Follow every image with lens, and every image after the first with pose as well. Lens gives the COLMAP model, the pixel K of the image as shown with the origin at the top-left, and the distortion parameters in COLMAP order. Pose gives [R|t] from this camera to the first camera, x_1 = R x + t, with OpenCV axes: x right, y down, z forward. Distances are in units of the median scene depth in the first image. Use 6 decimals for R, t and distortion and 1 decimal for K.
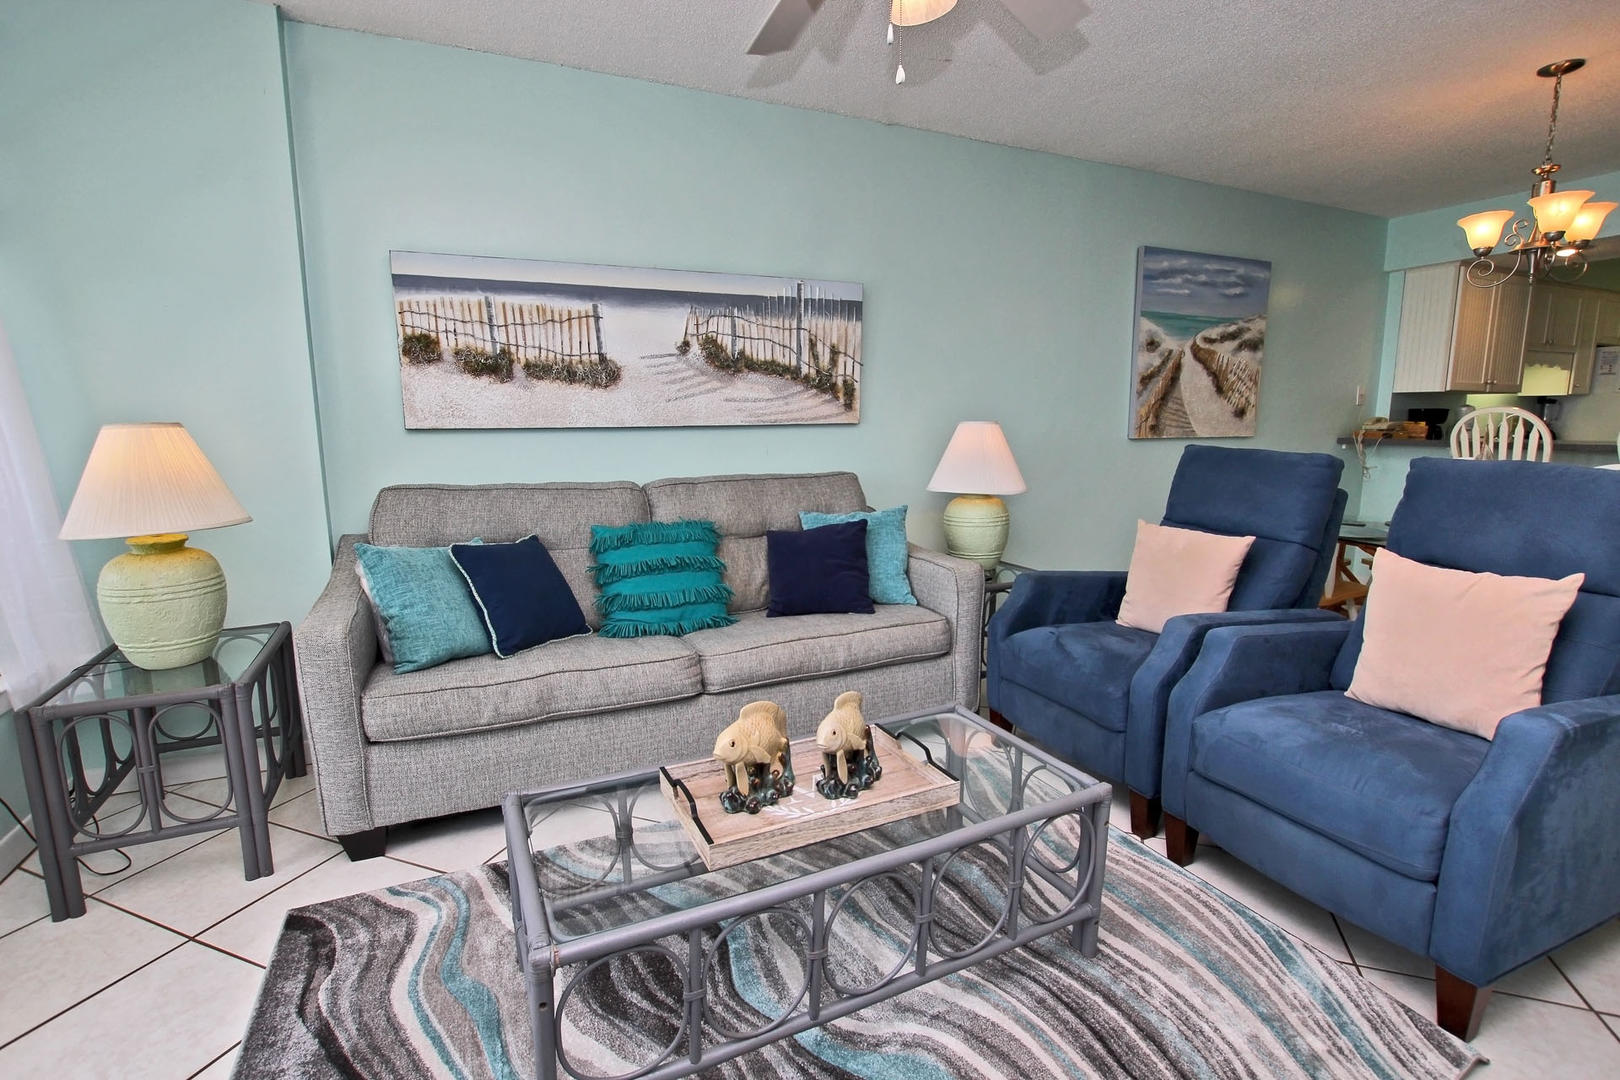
lens RADIAL K [[746.9, 0, 808.7], [0, 746.9, 539.9], [0, 0, 1]] dist [-0.033142, 0.004973]
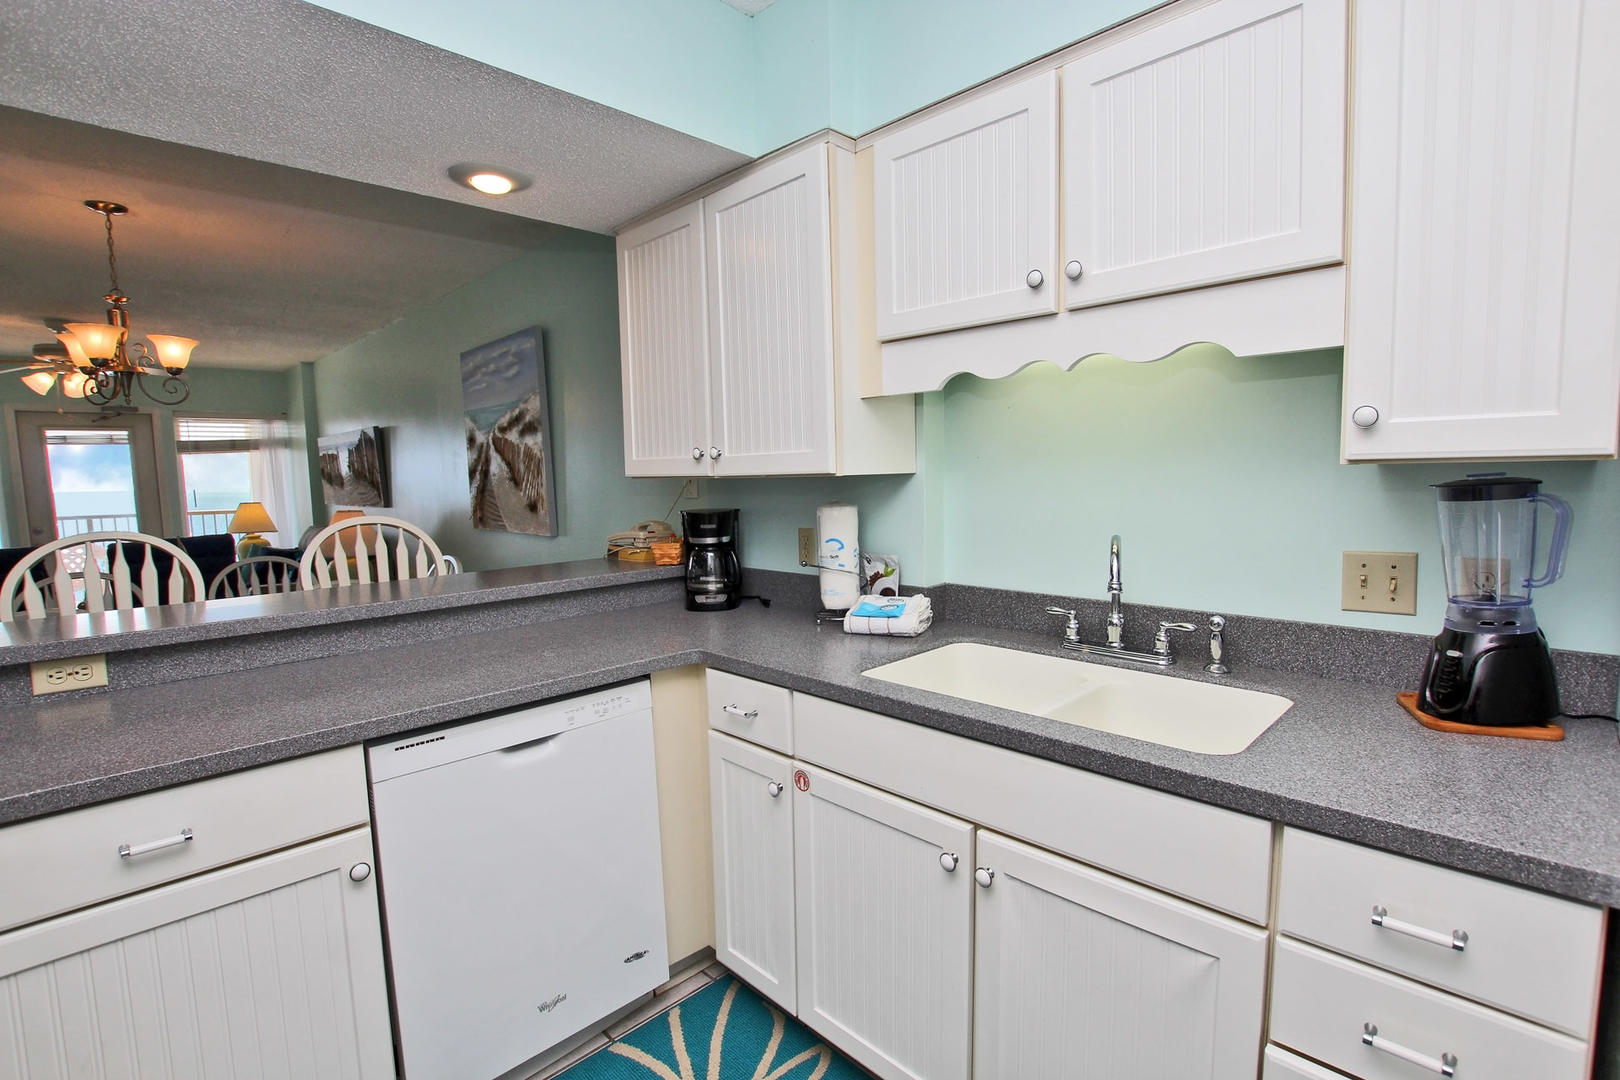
lens RADIAL K [[746.9, 0, 807.3], [0, 746.9, 545.2], [0, 0, 1]] dist [-0.033142, 0.004973]
pose [[0.365072, 0.085294, -0.927064, 1.571205], [-0.137637, 0.989796, 0.036865, -0.212728], [0.920749, 0.114140, 0.373087, 1.023007]]
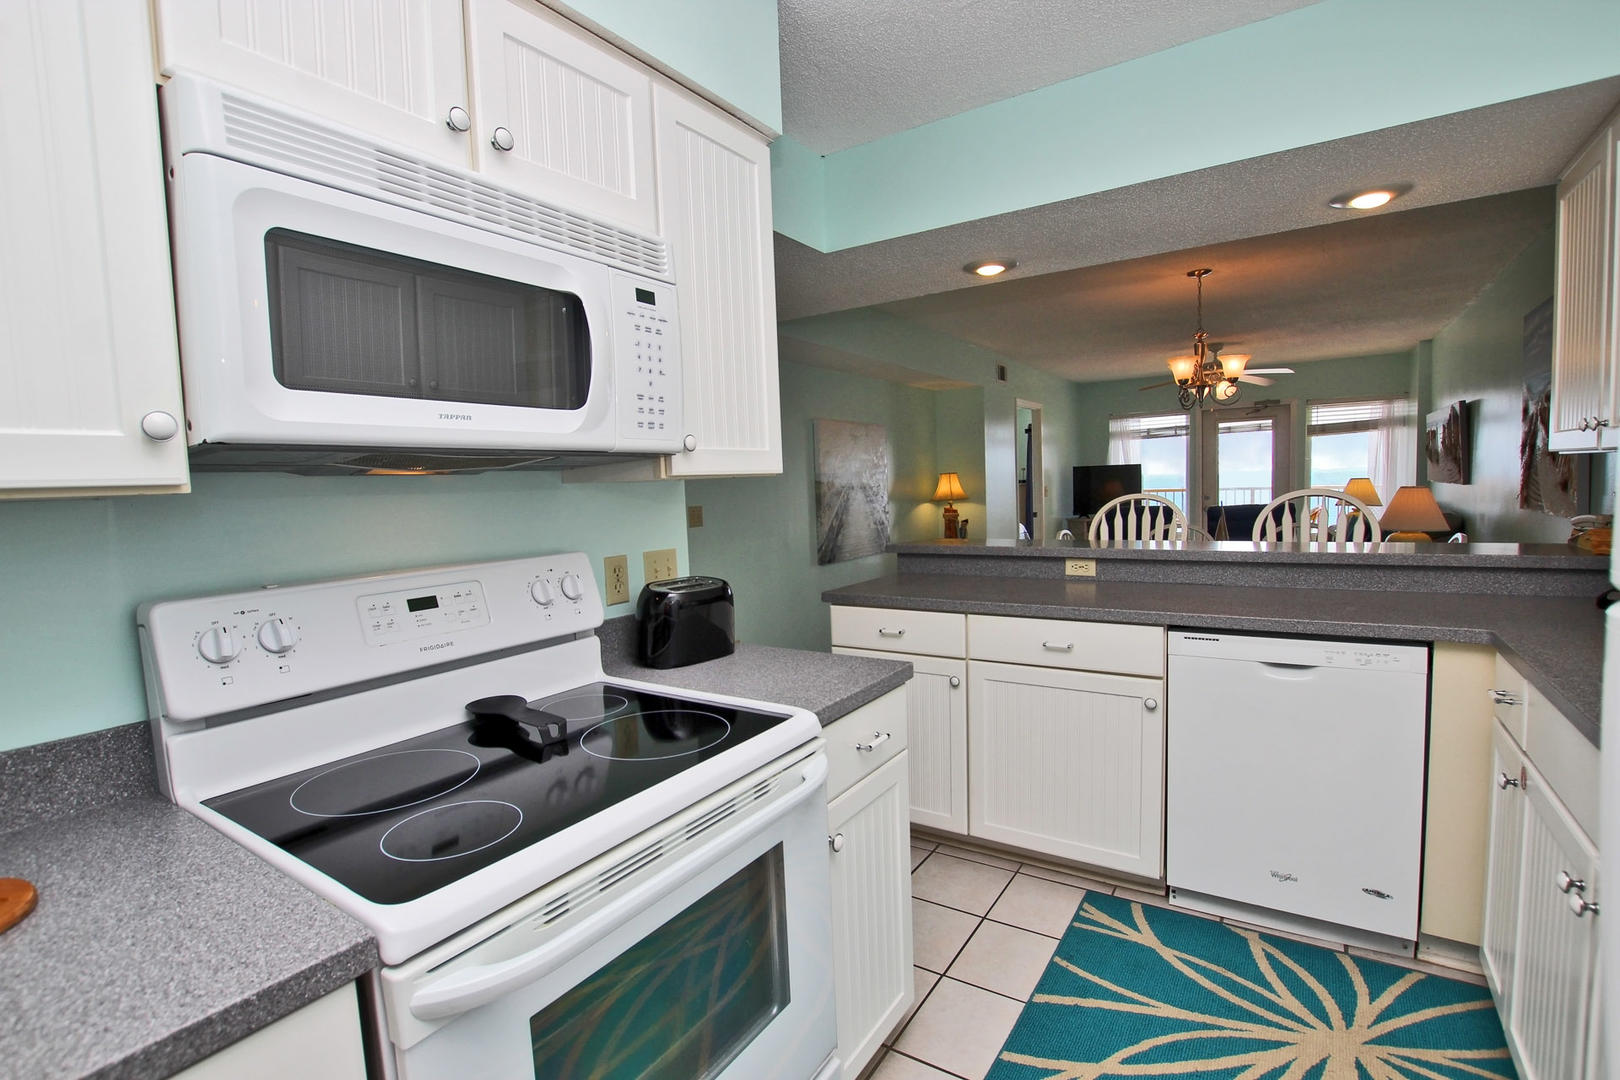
lens RADIAL K [[746.9, 0, 809.8], [0, 746.9, 540.3], [0, 0, 1]] dist [-0.033142, 0.004973]
pose [[-0.841166, 0.074073, -0.535680, 1.688235], [-0.052843, 0.974575, 0.217740, -0.246288], [0.538189, 0.211462, -0.815865, 1.245860]]
